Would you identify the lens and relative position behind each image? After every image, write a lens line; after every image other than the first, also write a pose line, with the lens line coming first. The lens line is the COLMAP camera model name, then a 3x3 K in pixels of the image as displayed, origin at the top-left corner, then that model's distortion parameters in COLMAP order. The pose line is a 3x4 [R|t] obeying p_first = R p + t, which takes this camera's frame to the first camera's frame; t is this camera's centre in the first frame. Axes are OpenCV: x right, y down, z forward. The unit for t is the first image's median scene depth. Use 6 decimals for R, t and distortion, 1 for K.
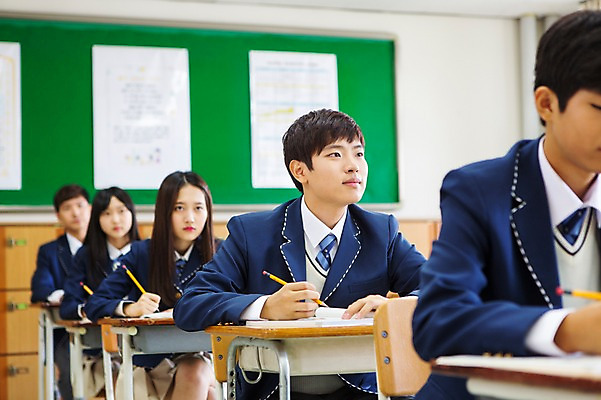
lens RADIAL K [[1178.8, 0, 300.5], [0, 1178.8, 200.0], [0, 0, 1]] dist [-0.014910, 0.000032]
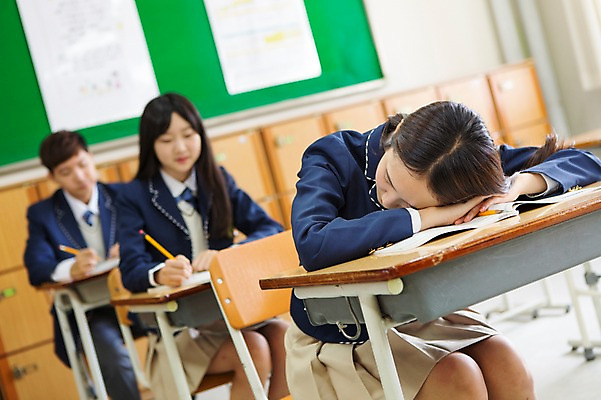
lens RADIAL K [[1015.9, 0, 353.5], [0, 1015.9, 199.8], [0, 0, 1]] dist [-0.040766, -0.163539]
pose [[0.957088, -0.238585, 0.164498, -0.106993], [0.225006, 0.969514, 0.097029, 0.014259], [-0.182633, -0.055852, 0.981593, 0.278268]]
